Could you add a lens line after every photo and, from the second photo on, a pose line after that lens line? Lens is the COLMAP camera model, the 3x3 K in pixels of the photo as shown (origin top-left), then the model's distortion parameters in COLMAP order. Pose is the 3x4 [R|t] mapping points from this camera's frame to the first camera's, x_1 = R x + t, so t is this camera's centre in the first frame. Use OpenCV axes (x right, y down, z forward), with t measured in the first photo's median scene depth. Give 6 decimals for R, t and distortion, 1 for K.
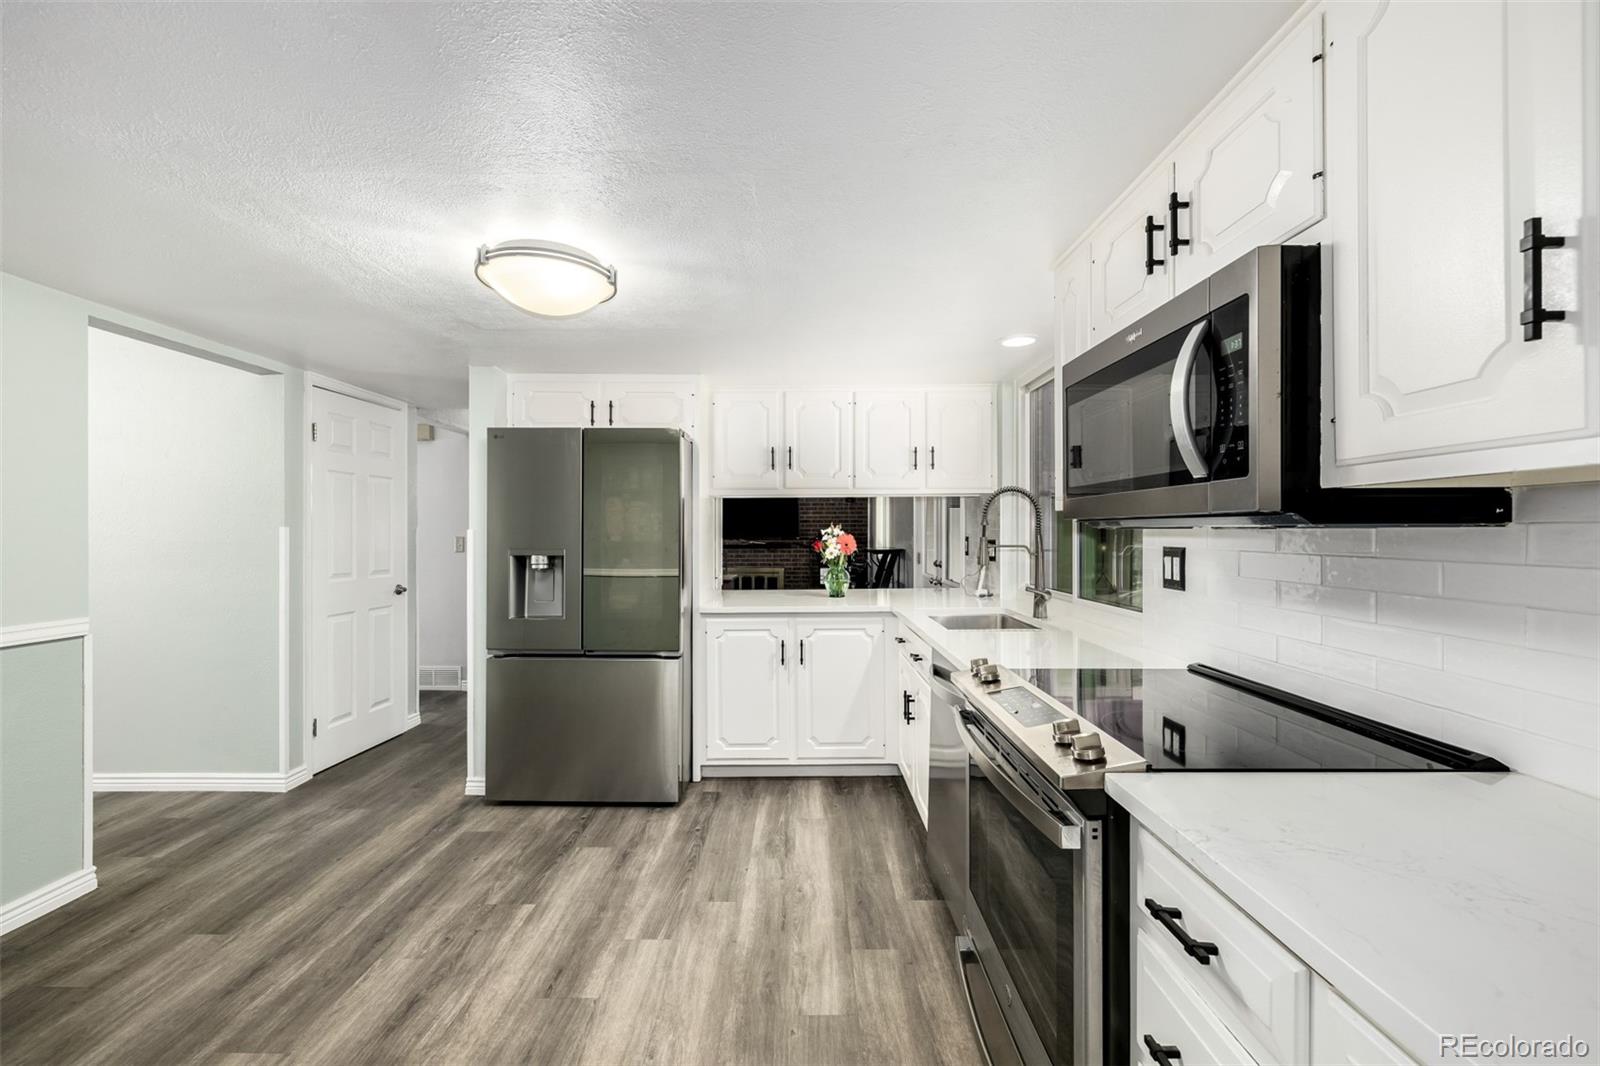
lens RADIAL K [[666.0, 0, 791.6], [0, 666.0, 534.4], [0, 0, 1]] dist [0.000219, -0.000724]
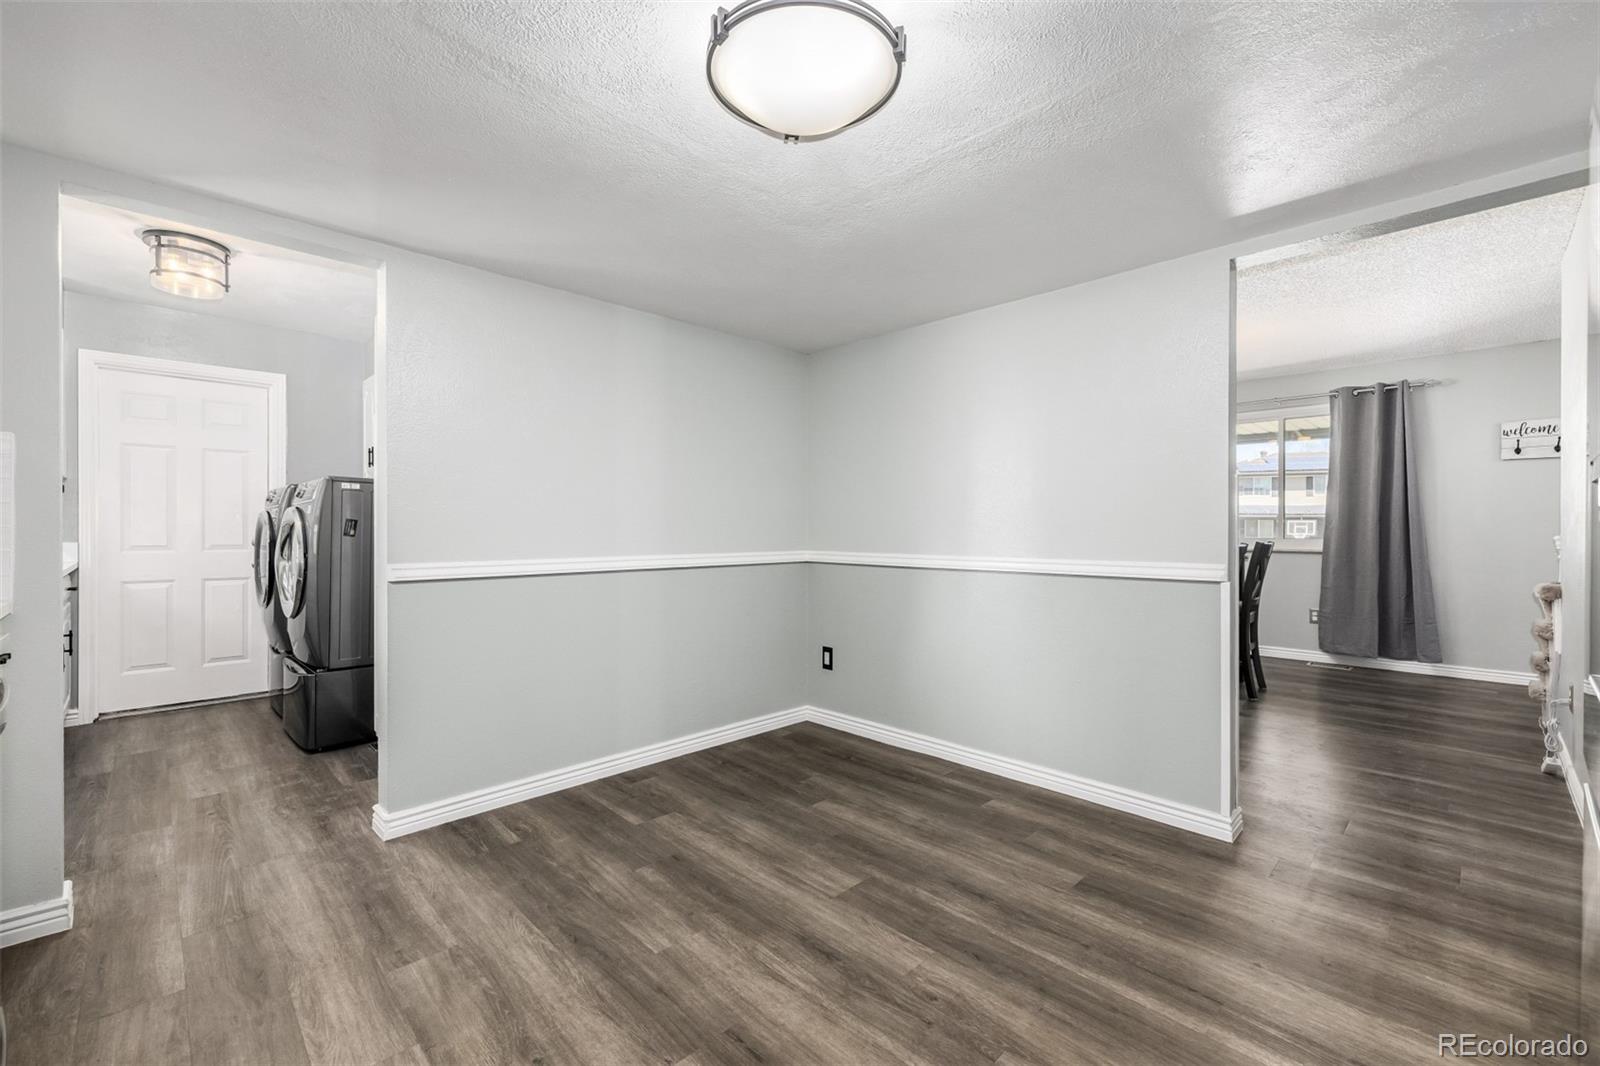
lens RADIAL K [[666.0, 0, 801.1], [0, 666.0, 533.4], [0, 0, 1]] dist [0.000219, -0.000724]
pose [[-0.703239, 0.000449, -0.710954, 0.129617], [-0.004438, 0.999978, 0.005021, 0.087078], [0.710940, 0.006686, -0.703221, 1.530034]]
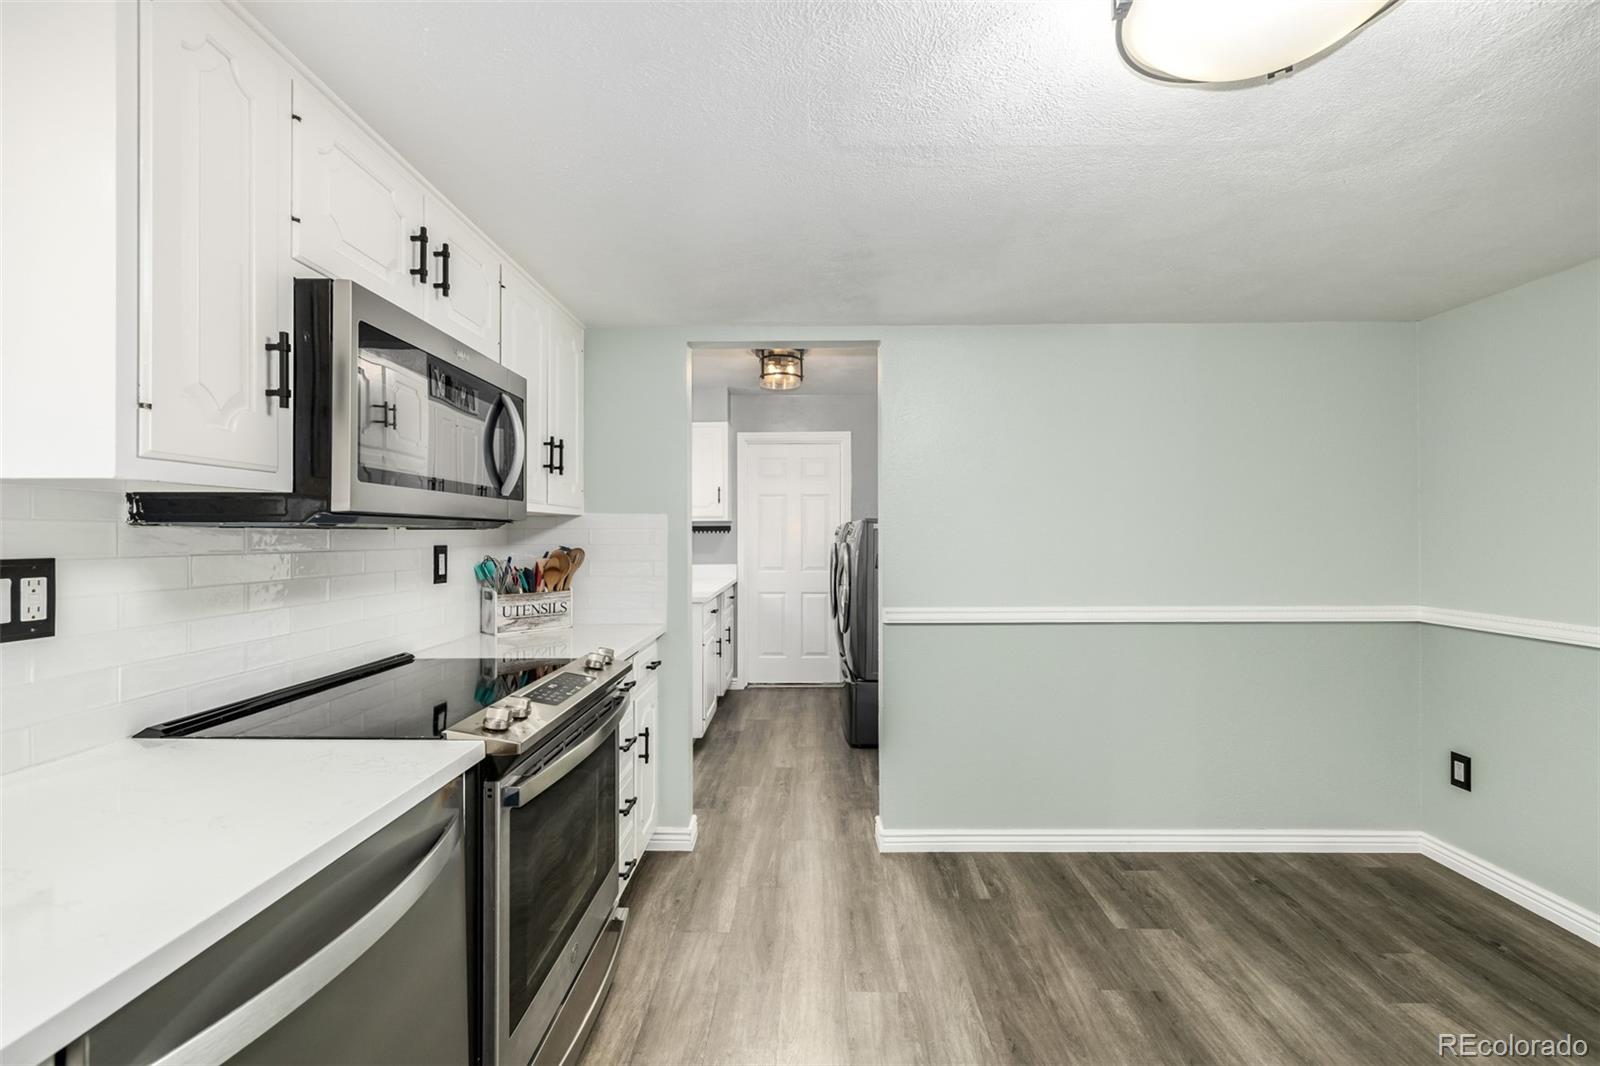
lens RADIAL K [[666.0, 0, 796.0], [0, 666.0, 532.1], [0, 0, 1]] dist [0.000219, -0.000724]
pose [[-0.999980, -0.000335, 0.006283, -0.033351], [-0.000341, 1.000000, -0.000939, -0.001353], [-0.006283, -0.000941, -0.999980, 1.514665]]
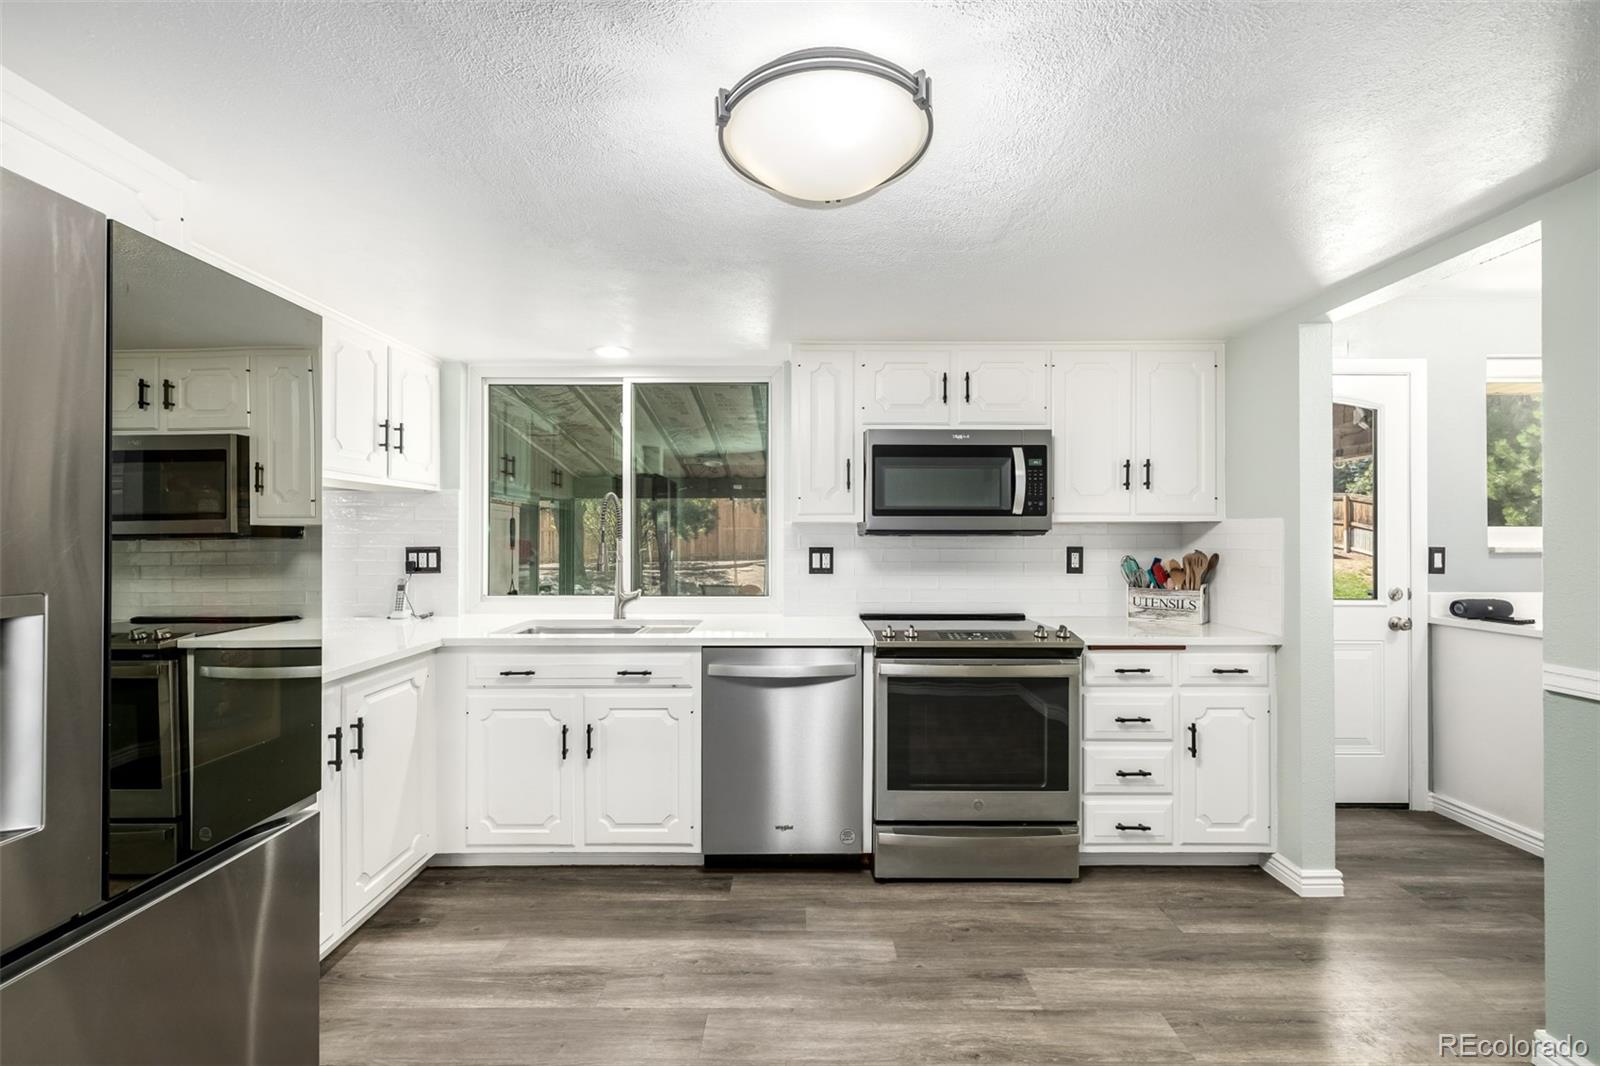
lens RADIAL K [[666.0, 0, 805.4], [0, 666.0, 536.8], [0, 0, 1]] dist [0.000219, -0.000724]
pose [[-0.009446, 0.006606, 0.999934, -1.017990], [0.002641, 0.999975, -0.006582, 0.004603], [-0.999952, 0.002579, -0.009463, 1.056544]]
